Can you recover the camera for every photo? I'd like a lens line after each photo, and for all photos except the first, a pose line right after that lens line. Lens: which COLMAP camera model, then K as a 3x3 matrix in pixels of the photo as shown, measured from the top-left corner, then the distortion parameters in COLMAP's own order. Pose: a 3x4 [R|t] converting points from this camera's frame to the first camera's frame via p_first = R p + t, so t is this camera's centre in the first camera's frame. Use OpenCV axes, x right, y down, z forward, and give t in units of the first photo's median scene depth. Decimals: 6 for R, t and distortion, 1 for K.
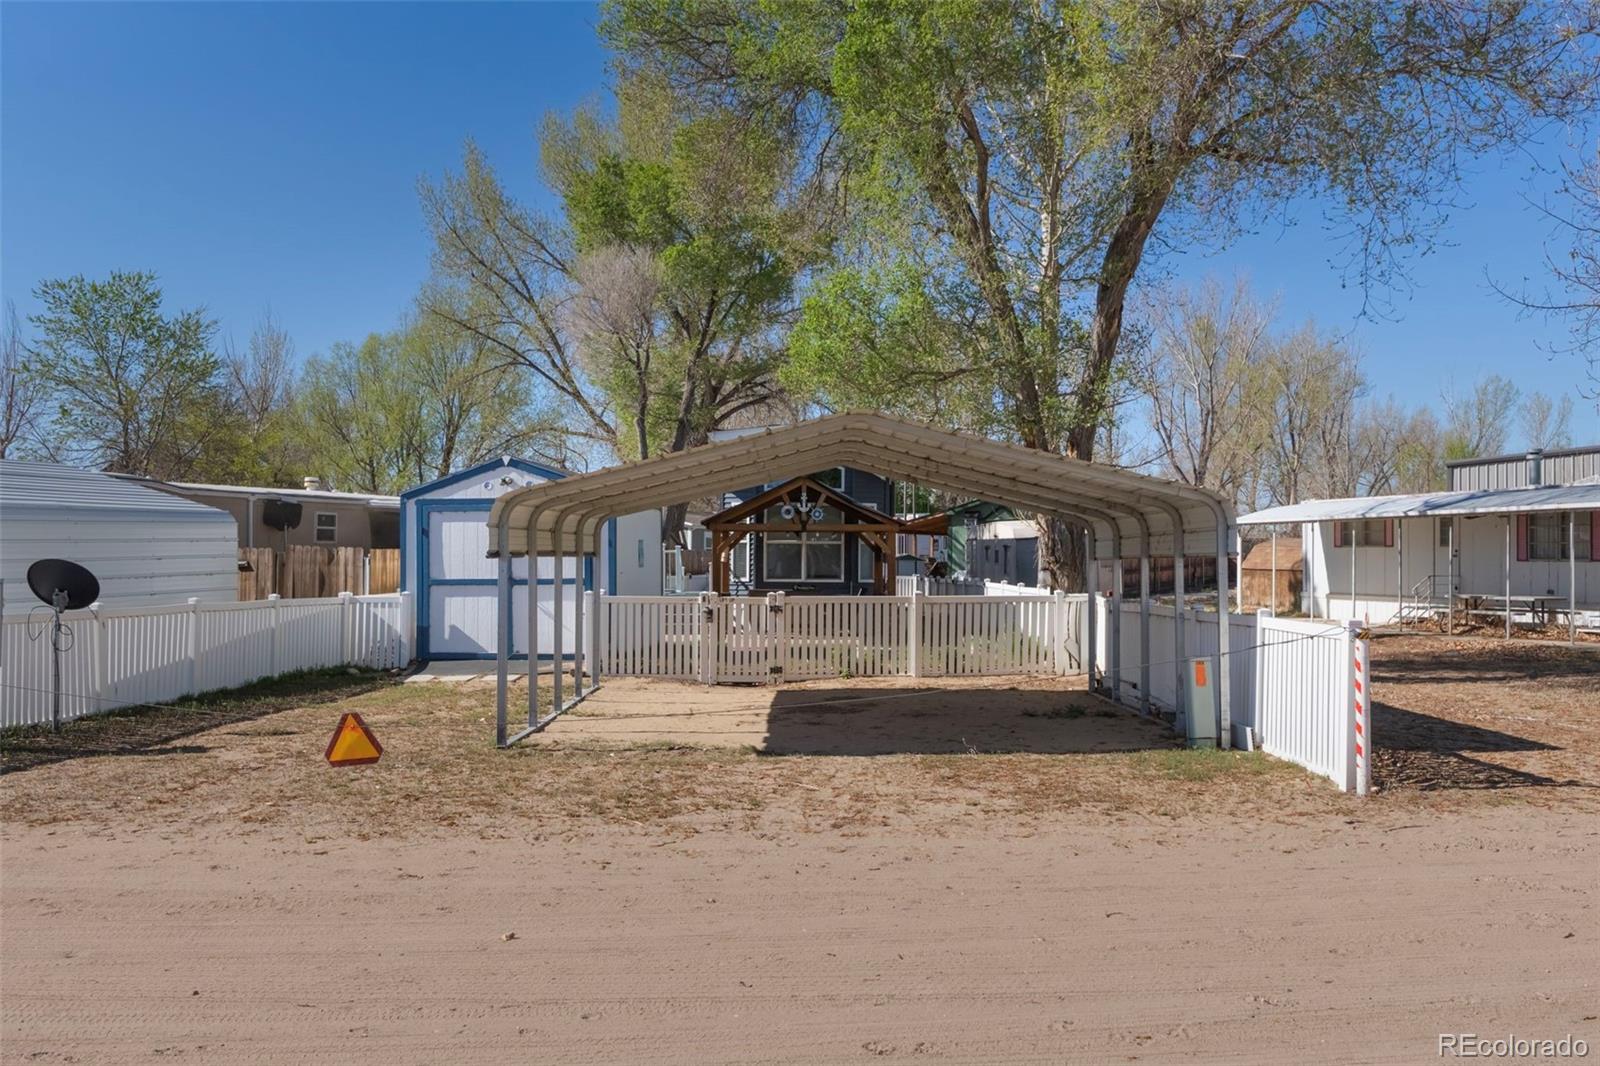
lens RADIAL K [[1402.0, 0, 800.0], [0, 1402.0, 533.0], [0, 0, 1]] dist [0.001071, -0.002162]
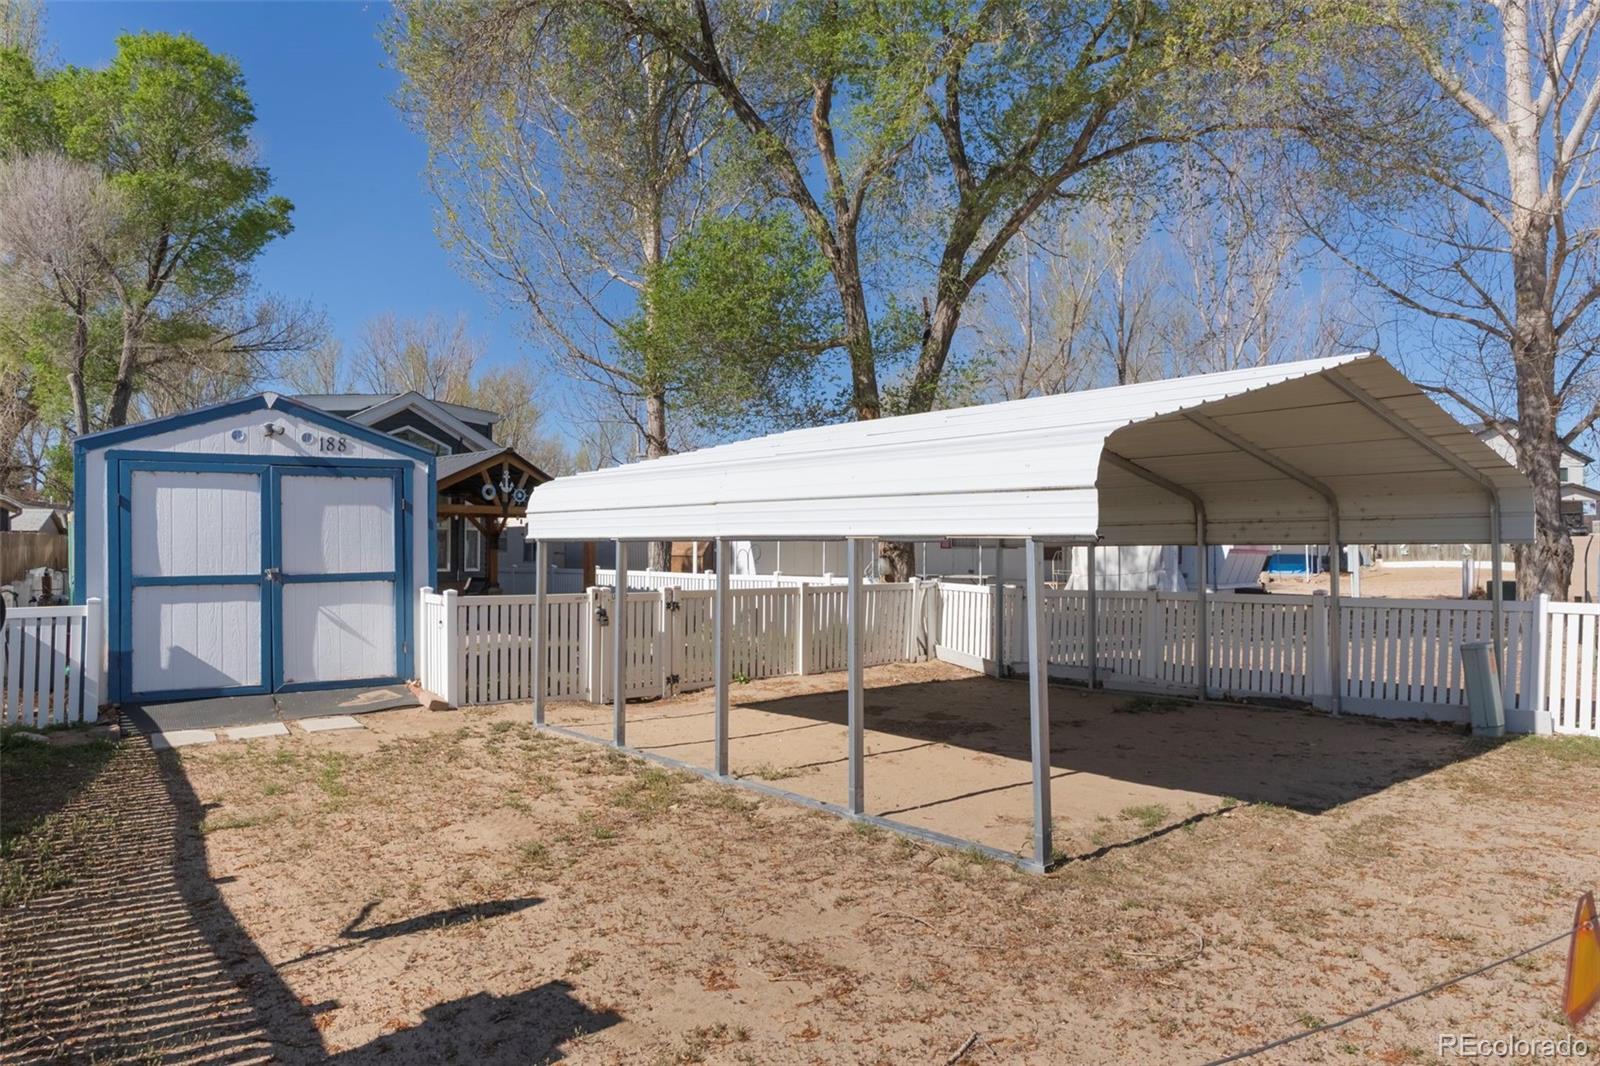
lens RADIAL K [[1079.0, 0, 800.0], [0, 1079.0, 533.0], [0, 0, 1]] dist [0.000279, -0.000222]
pose [[0.763374, 0.009271, 0.645890, -0.312564], [-0.012994, 0.999915, 0.001005, 0.007755], [-0.645826, -0.009160, 0.763429, 0.386982]]
